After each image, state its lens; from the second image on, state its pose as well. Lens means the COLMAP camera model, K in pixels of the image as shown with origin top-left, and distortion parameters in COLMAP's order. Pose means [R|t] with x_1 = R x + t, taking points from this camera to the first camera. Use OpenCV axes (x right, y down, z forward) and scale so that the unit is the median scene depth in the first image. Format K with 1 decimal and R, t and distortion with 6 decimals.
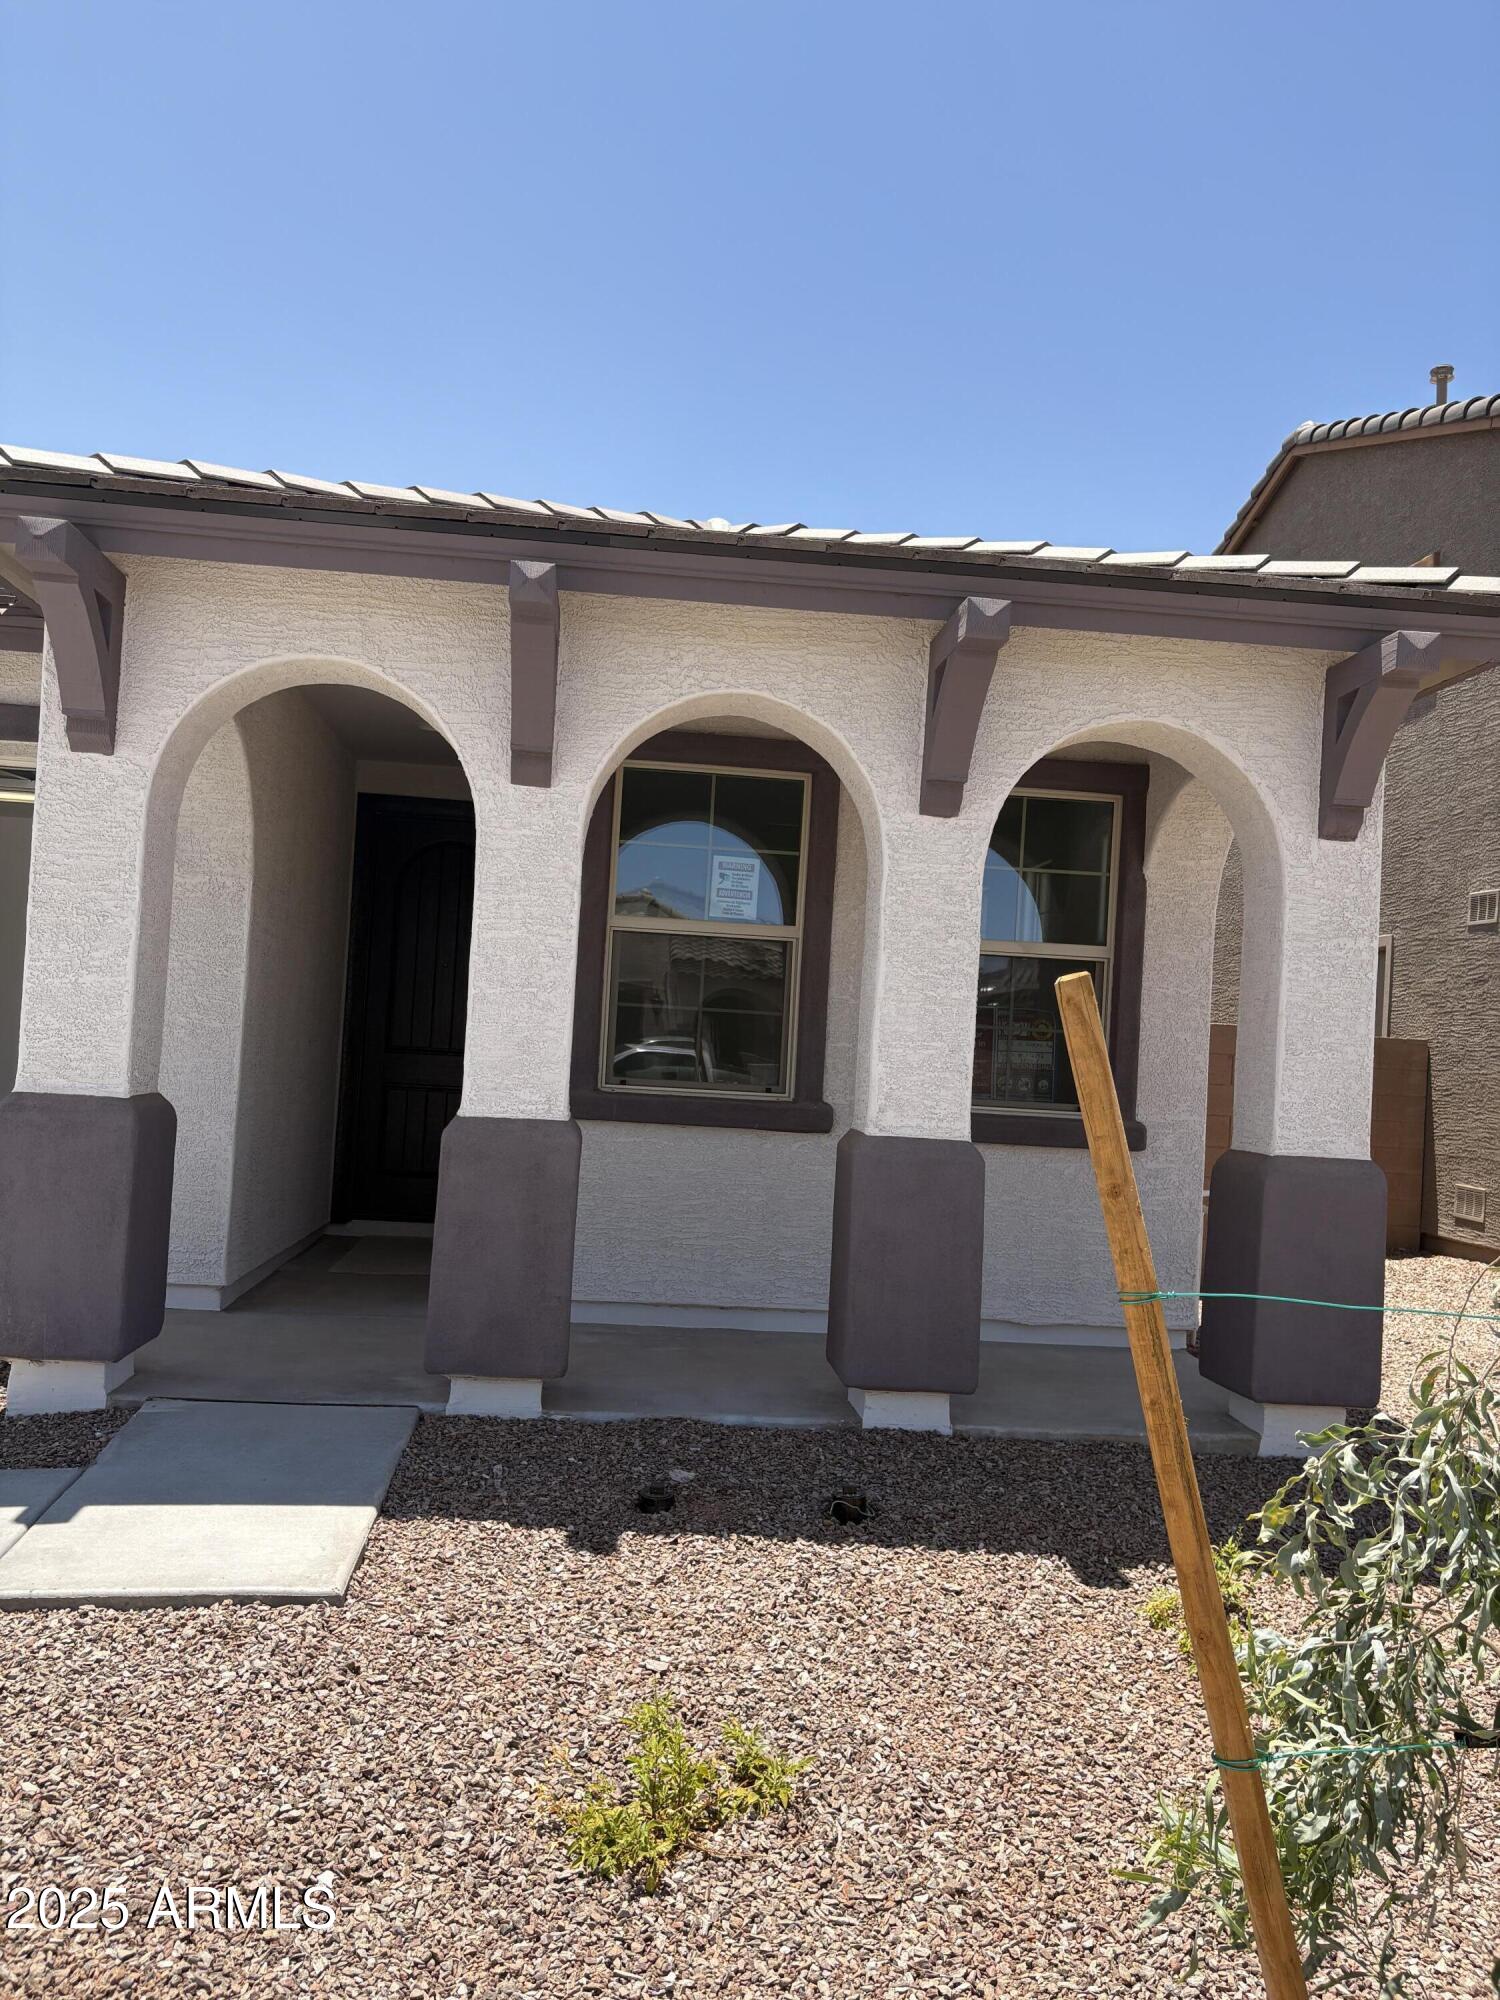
lens RADIAL K [[1525.7, 0, 738.2], [0, 1525.7, 1000.2], [0, 0, 1]] dist [0.051512, -0.000564]
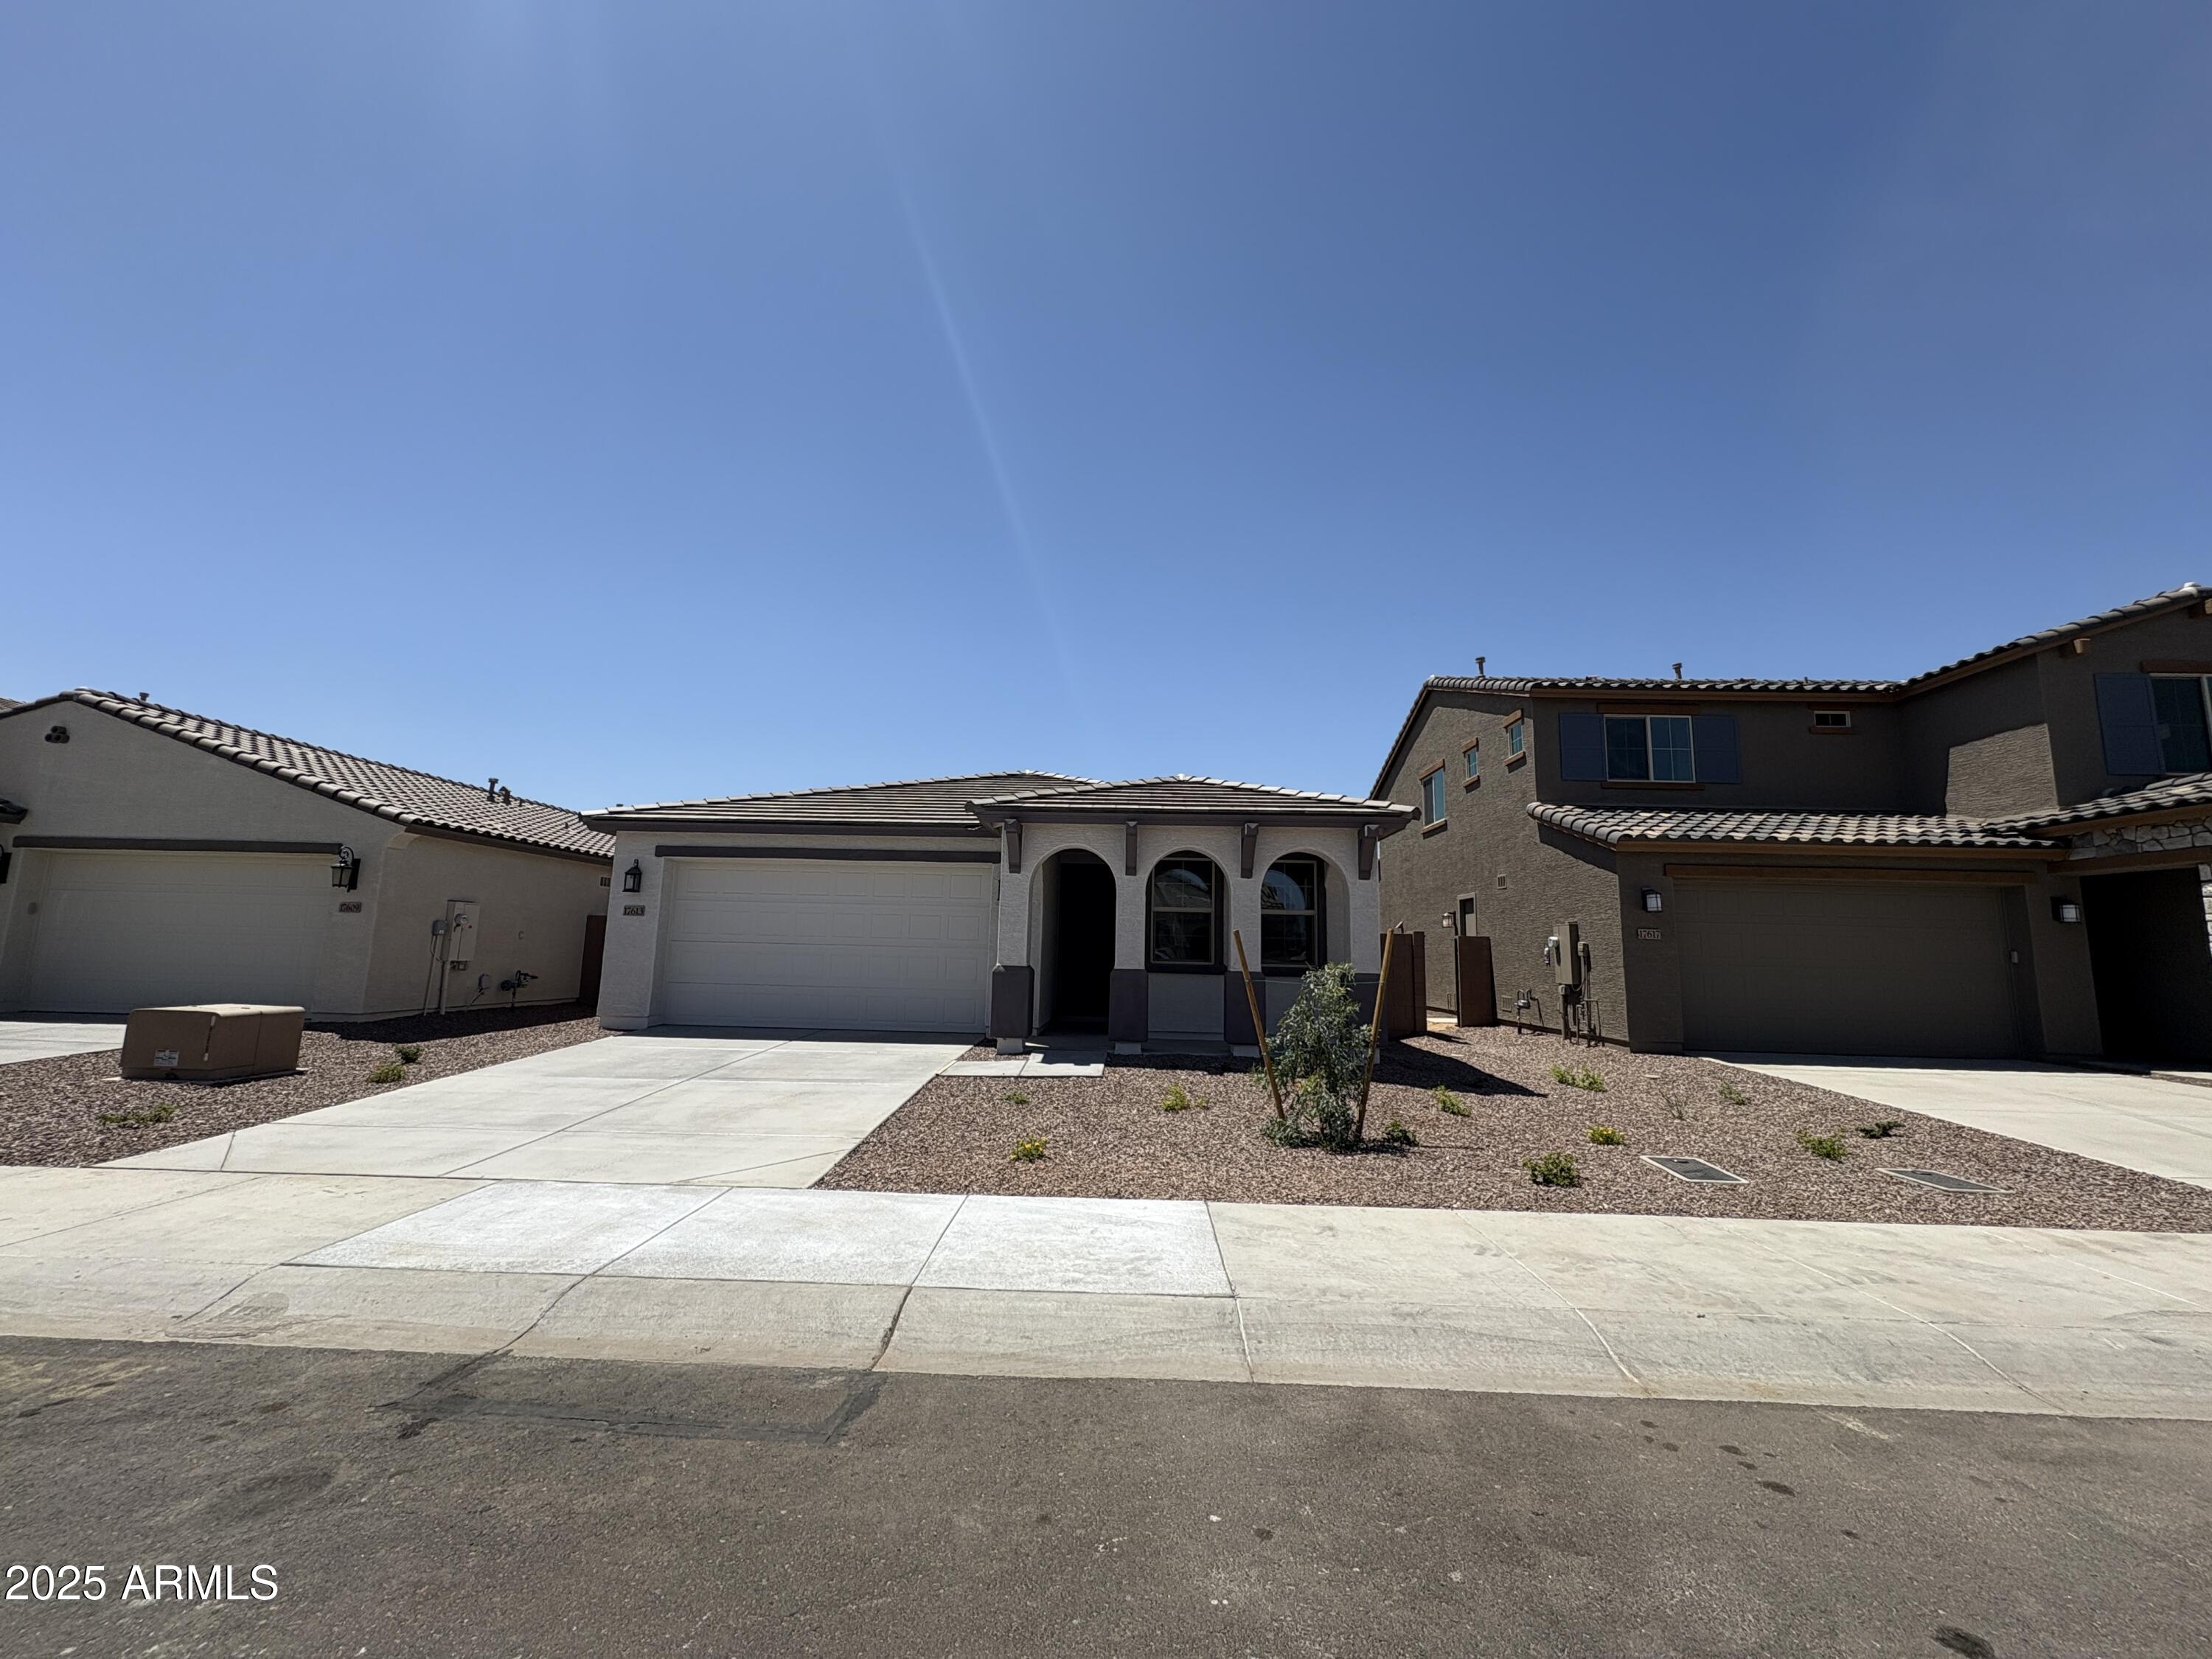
lens RADIAL K [[881.6, 0, 1096.7], [0, 881.6, 827.3], [0, 0, 1]] dist [0.000631, 0.000350]
pose [[0.990275, -0.051650, -0.129178, 0.057902], [0.036633, 0.992569, -0.116041, -0.014704], [0.134212, 0.110181, 0.984808, -1.041856]]
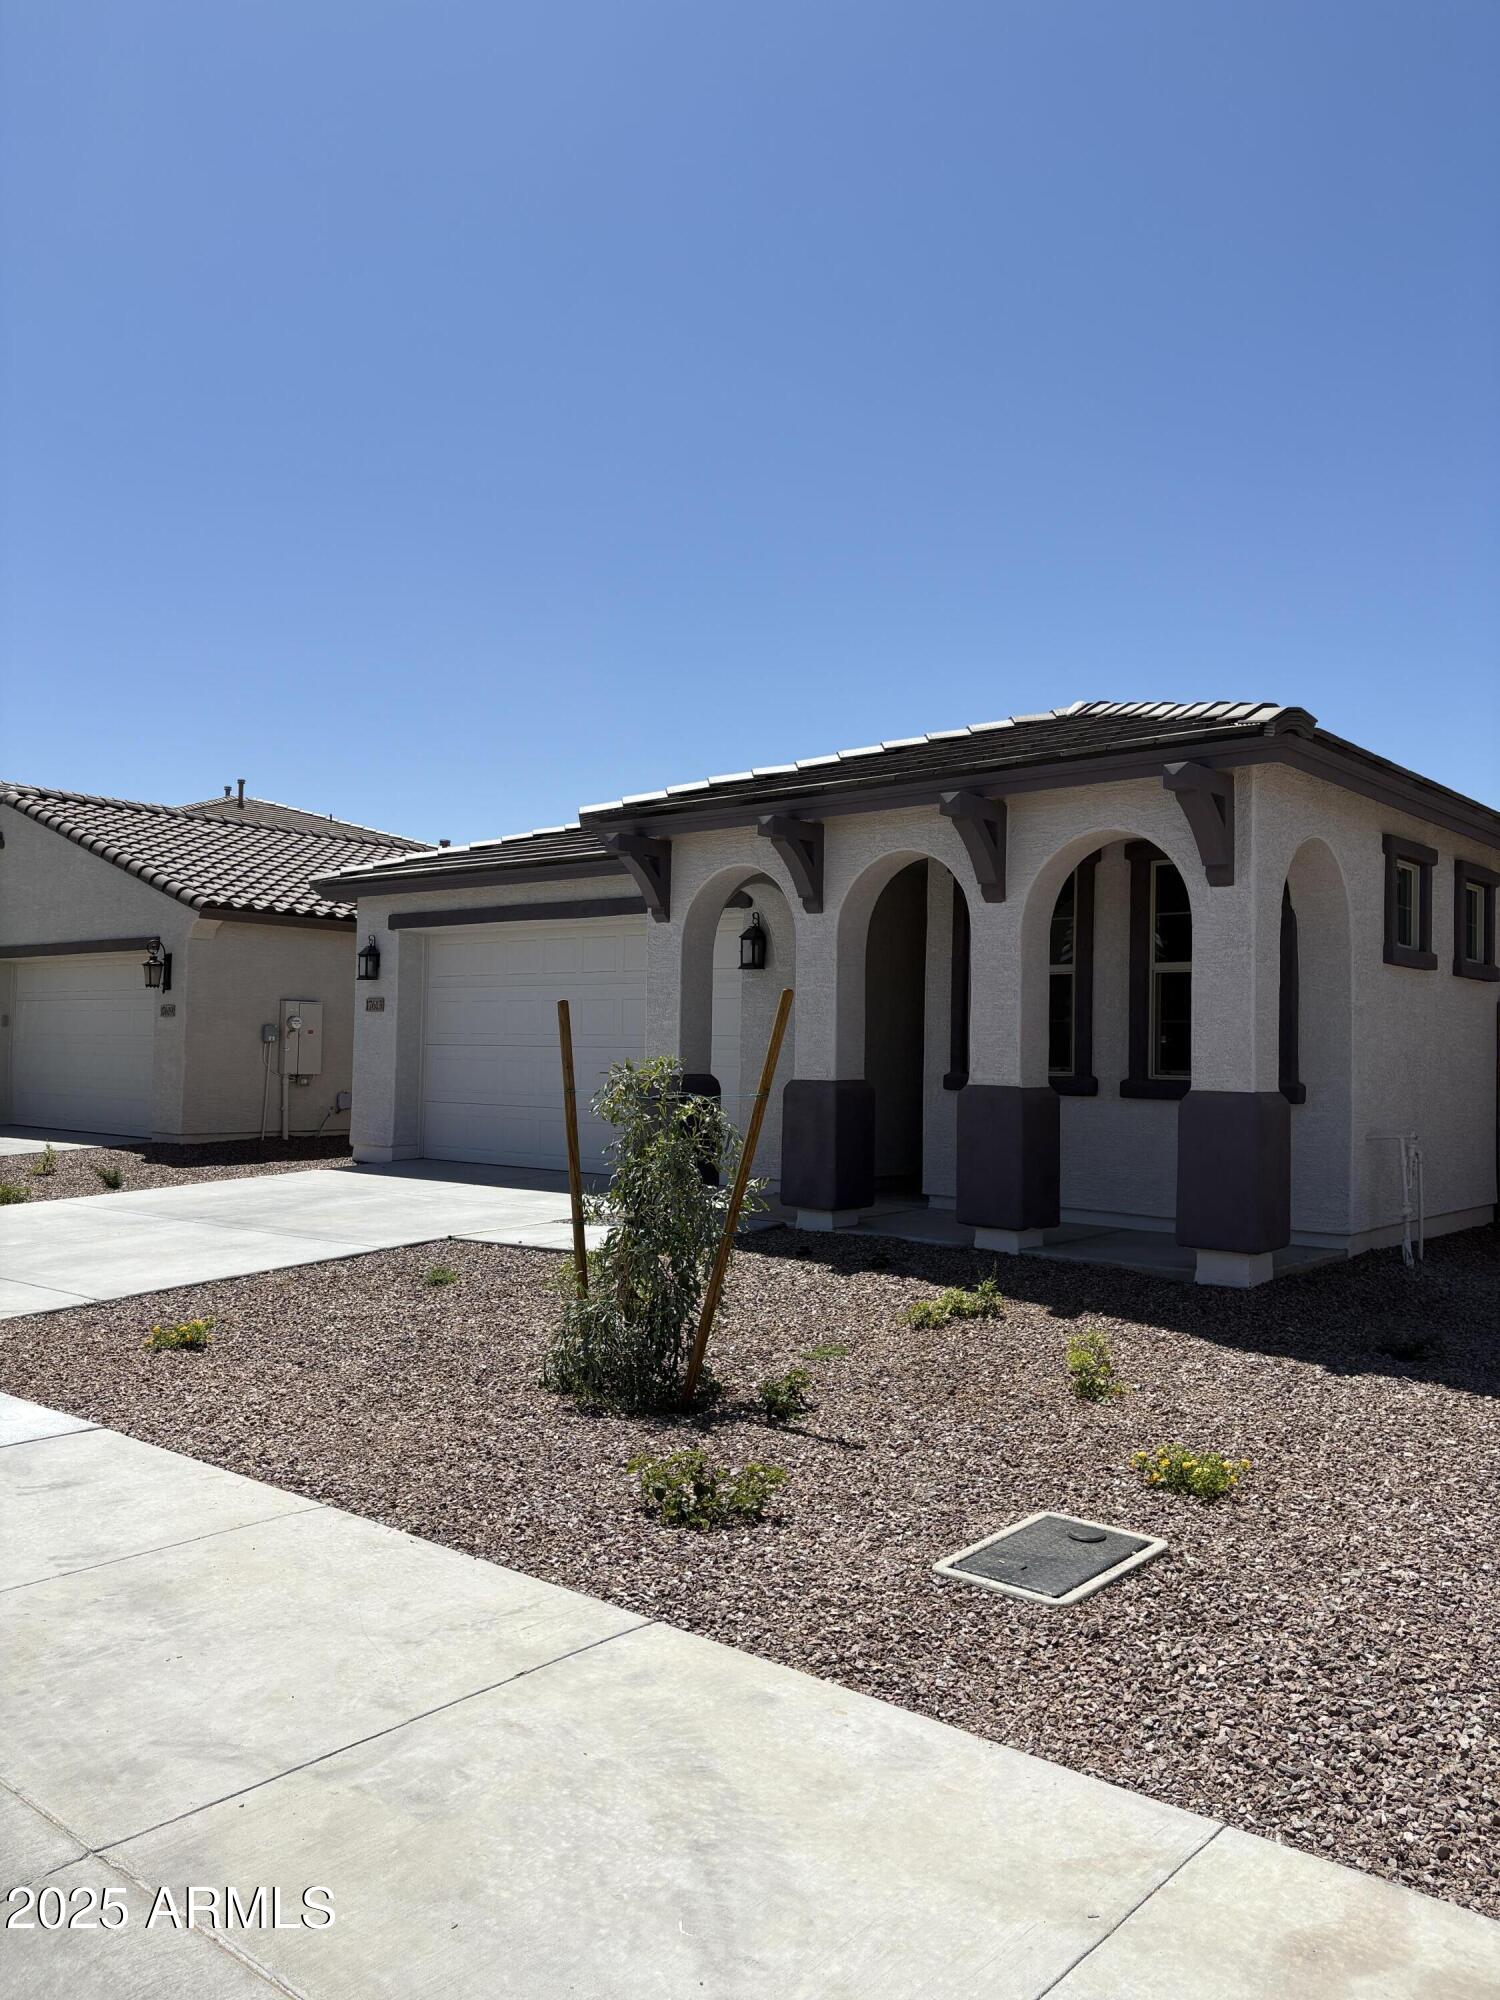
lens RADIAL K [[1509.9, 0, 754.6], [0, 1509.9, 993.6], [0, 0, 1]] dist [0.052981, -0.030589]
pose [[0.690698, -0.072888, -0.719461, 1.174433], [0.044663, 0.997308, -0.058160, 0.072683], [0.721763, 0.008038, 0.692094, -0.402577]]
